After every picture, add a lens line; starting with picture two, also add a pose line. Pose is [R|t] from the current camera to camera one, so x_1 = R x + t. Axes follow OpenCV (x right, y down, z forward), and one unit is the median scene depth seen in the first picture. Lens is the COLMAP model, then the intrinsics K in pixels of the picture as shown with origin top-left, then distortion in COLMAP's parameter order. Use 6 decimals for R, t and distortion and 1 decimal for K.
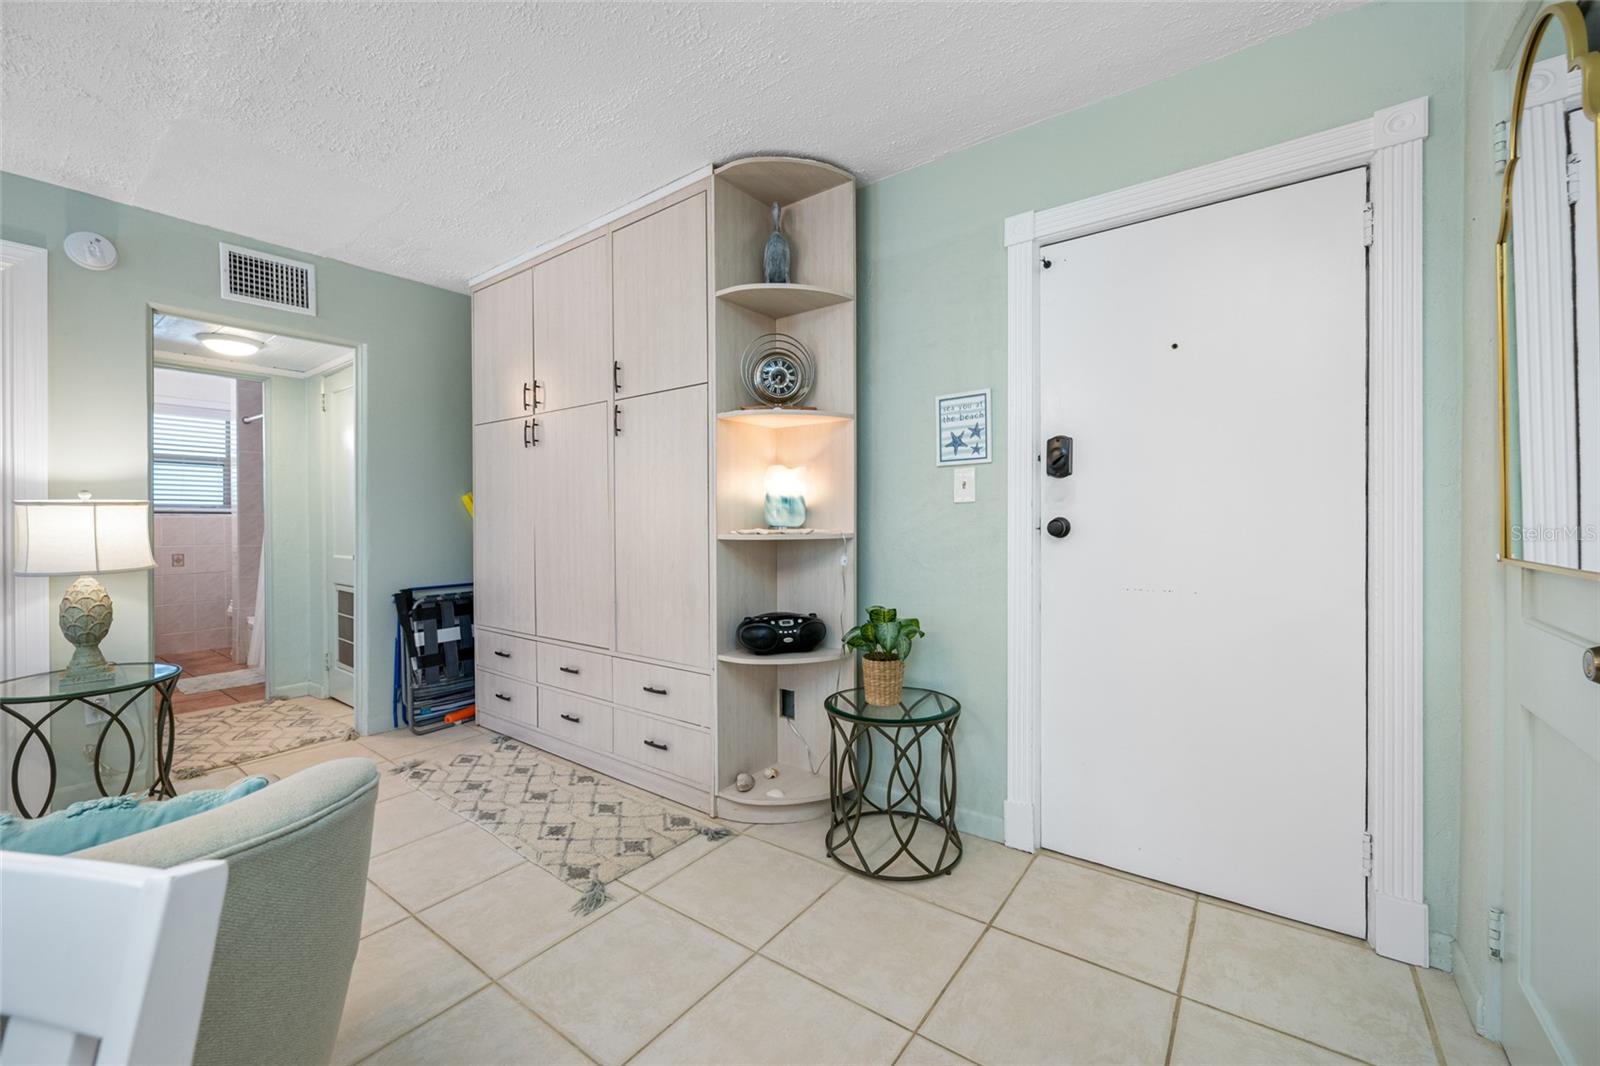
lens RADIAL K [[624.0, 0, 825.2], [0, 624.0, 526.9], [0, 0, 1]] dist [-0.002159, -0.000163]
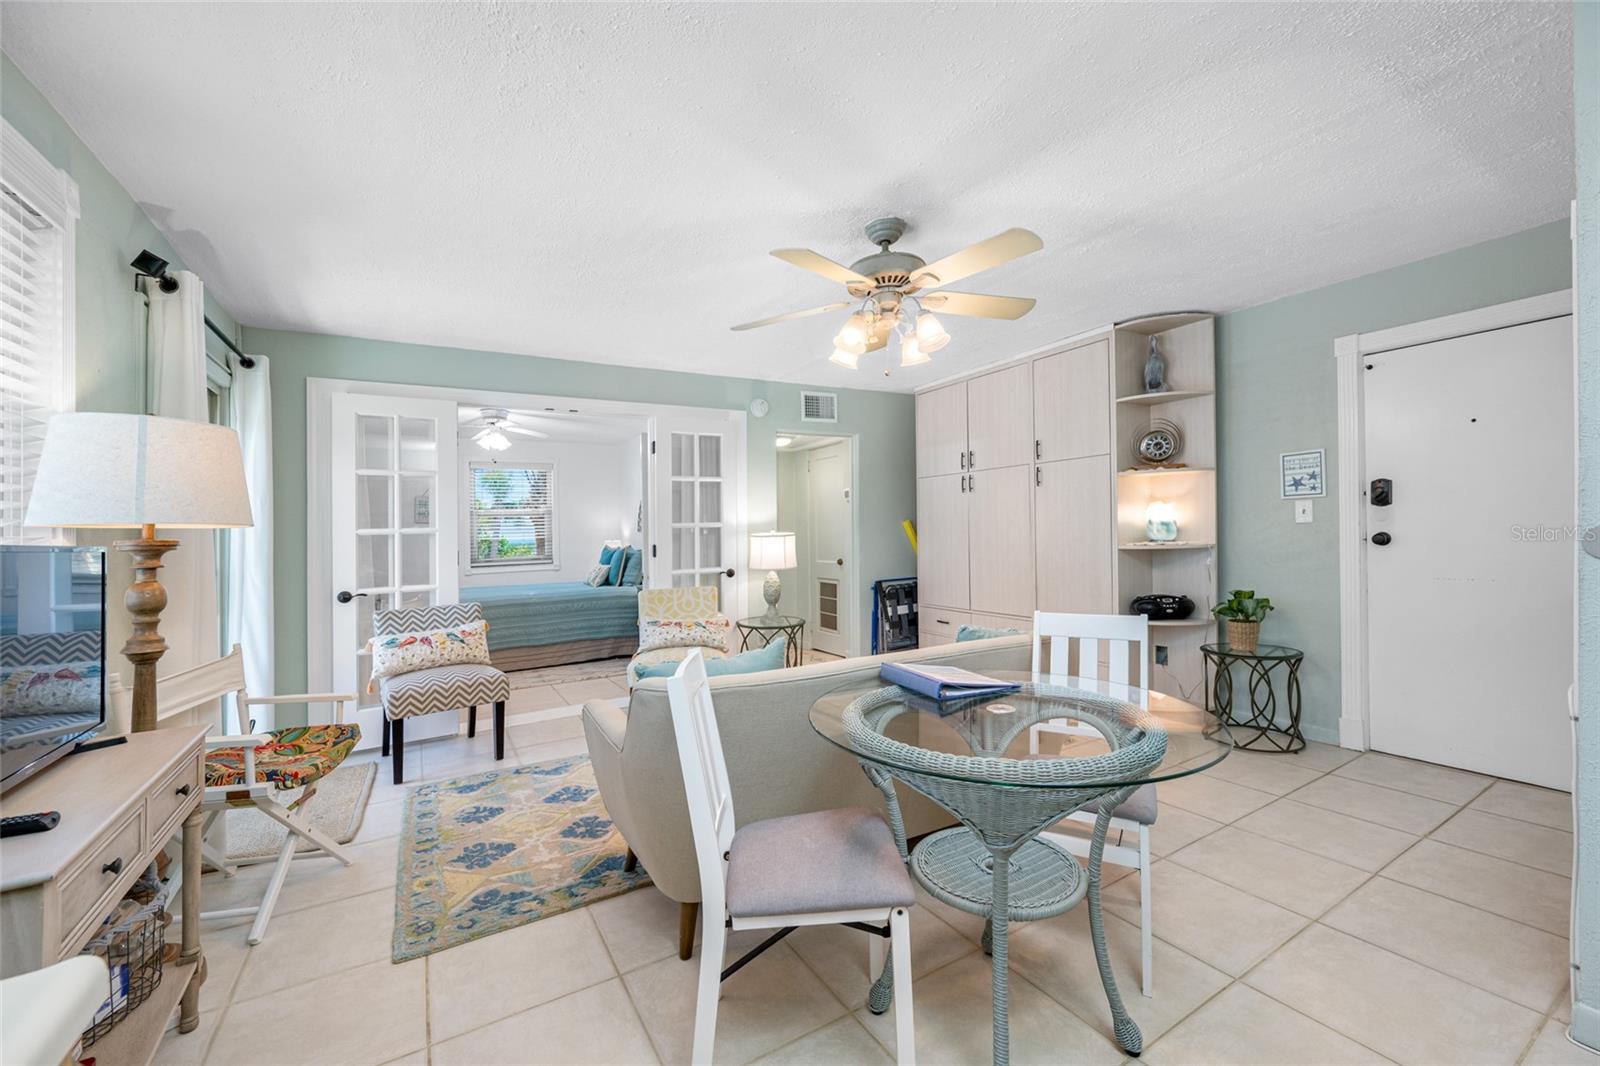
lens RADIAL K [[620.6, 0, 820.5], [0, 620.6, 527.3], [0, 0, 1]] dist [0.000744, 0.000125]
pose [[0.926634, -0.023804, -0.375209, -0.282908], [0.019223, 0.999688, -0.015948, -0.023986], [0.375472, 0.007566, 0.926803, -0.794367]]
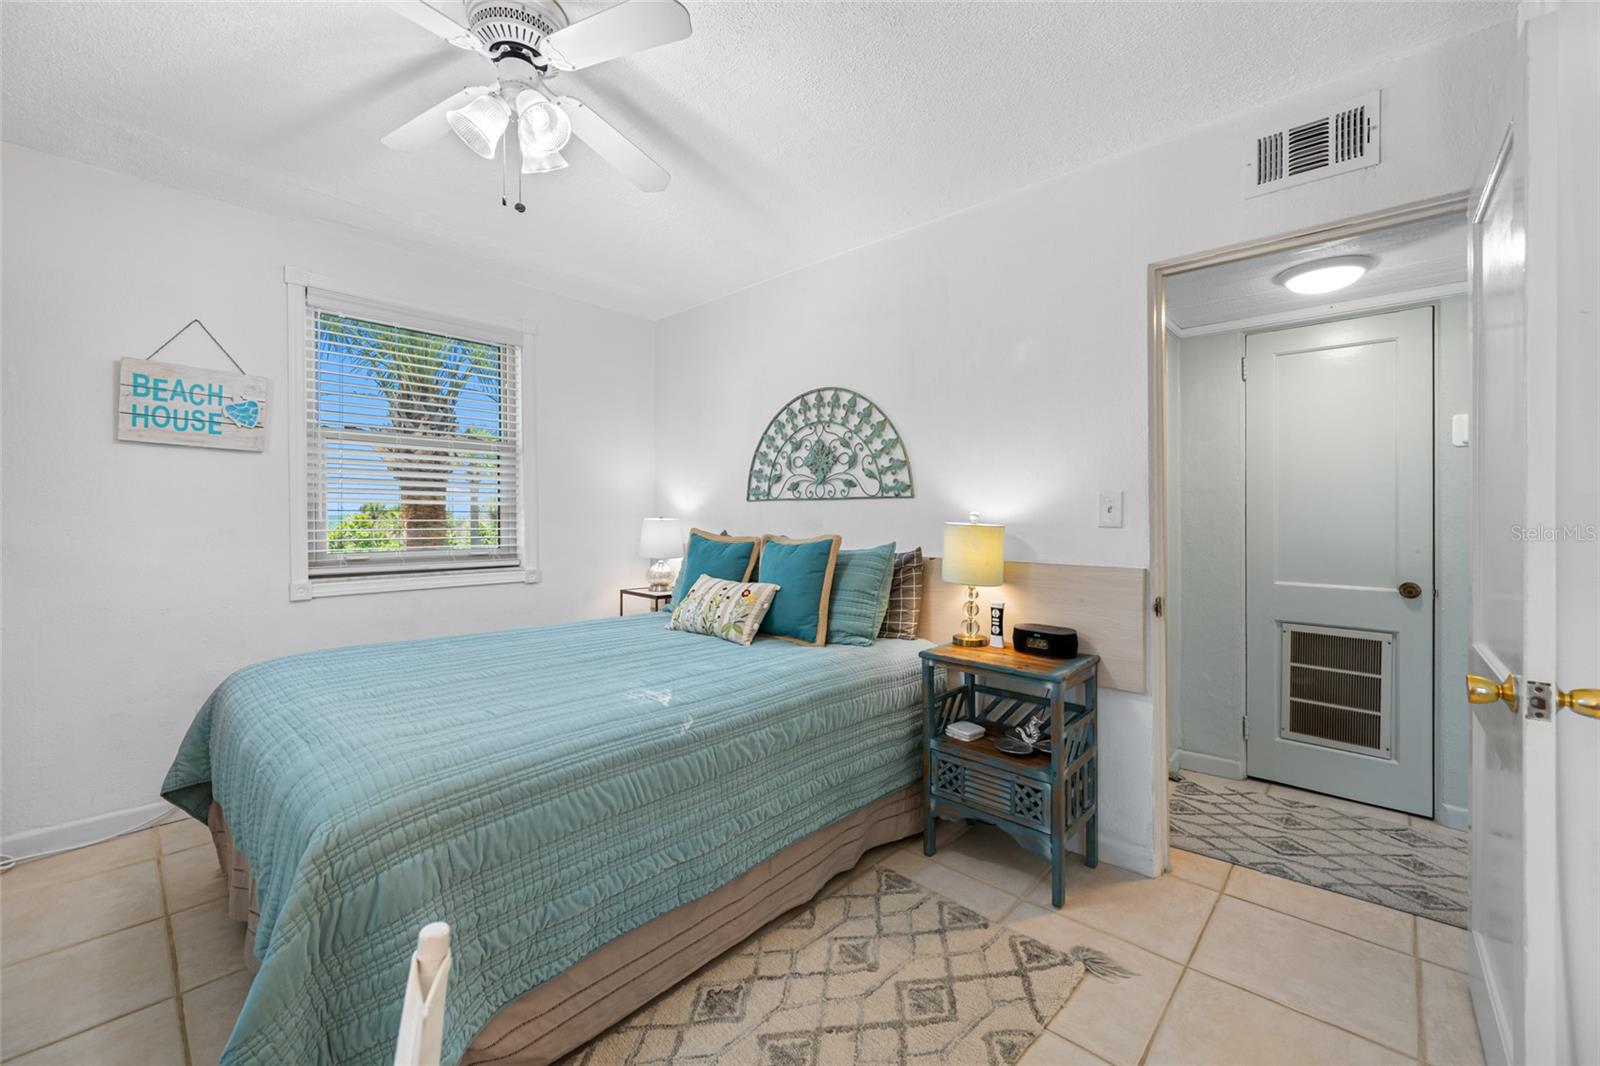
lens RADIAL K [[635.8, 0, 825.9], [0, 635.8, 522.1], [0, 0, 1]] dist [0.000037, -0.000252]
pose [[0.994373, 0.011704, -0.105282, -2.002126], [-0.011313, 0.999927, 0.004312, -0.032577], [0.105325, -0.003097, 0.994433, 0.370902]]
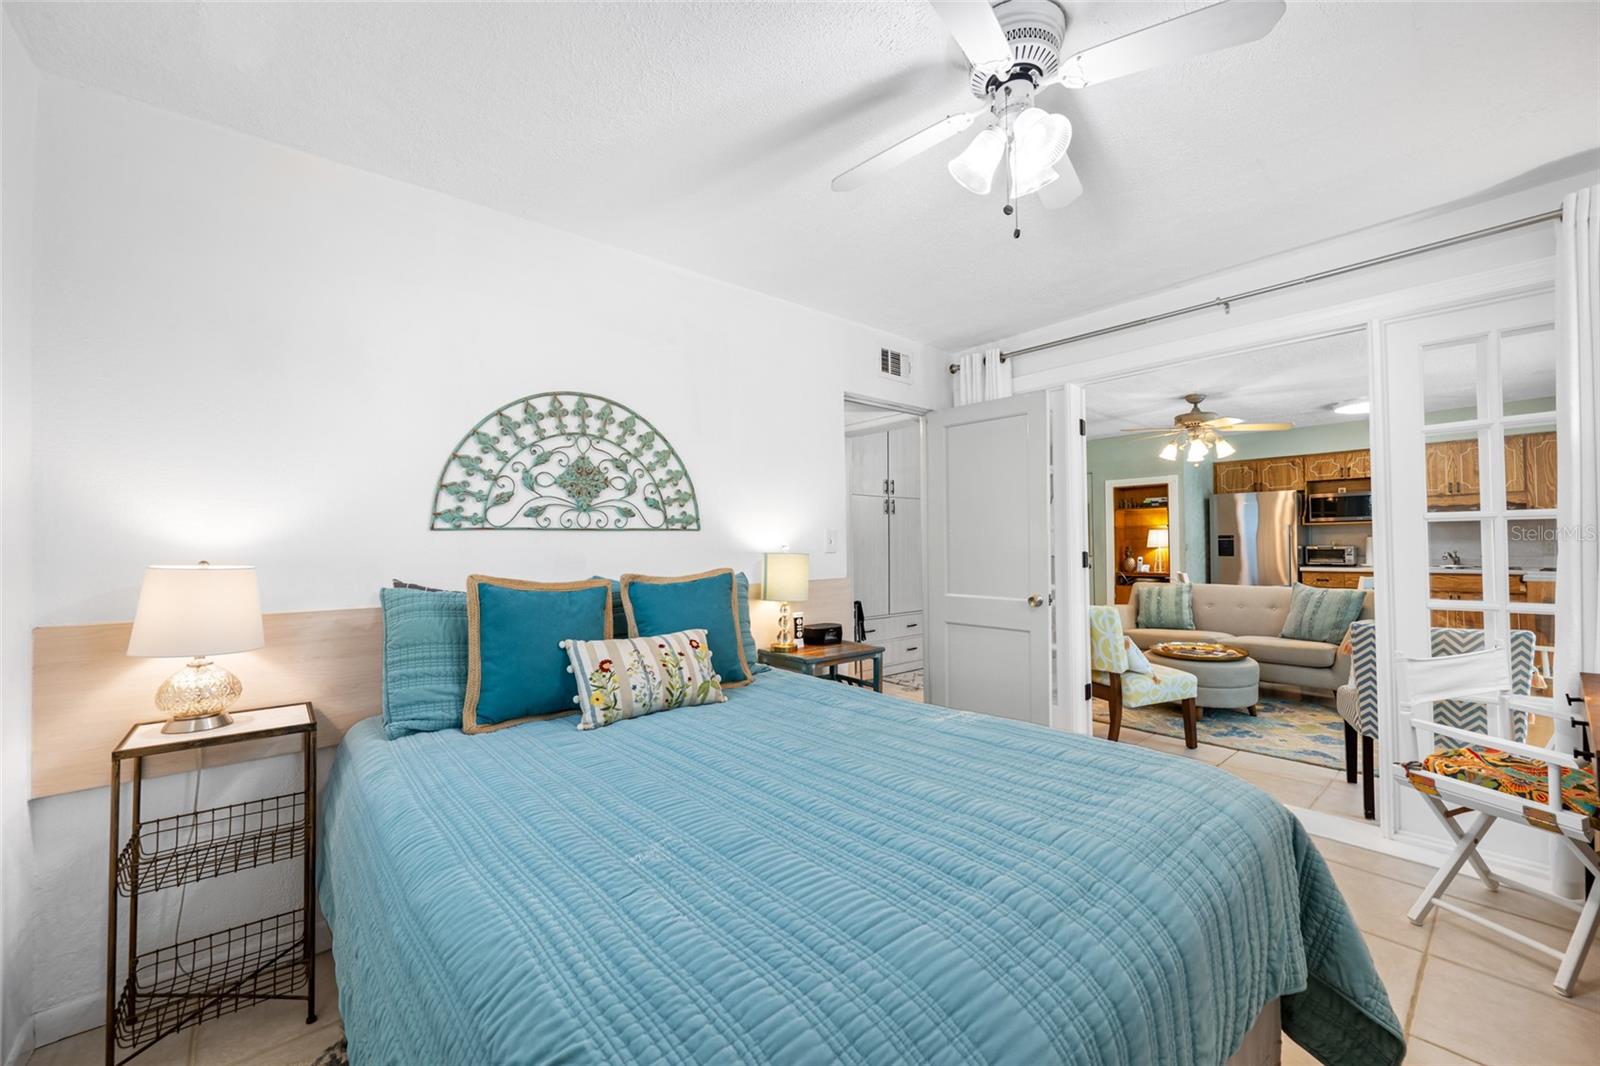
lens RADIAL K [[632.4, 0, 803.4], [0, 632.4, 530.0], [0, 0, 1]] dist [-0.001229, 0.000443]
pose [[0.233228, 0.022554, 0.972161, -3.033680], [0.015747, 0.999512, -0.026966, -0.039125], [-0.972295, 0.021597, 0.232759, 1.039338]]
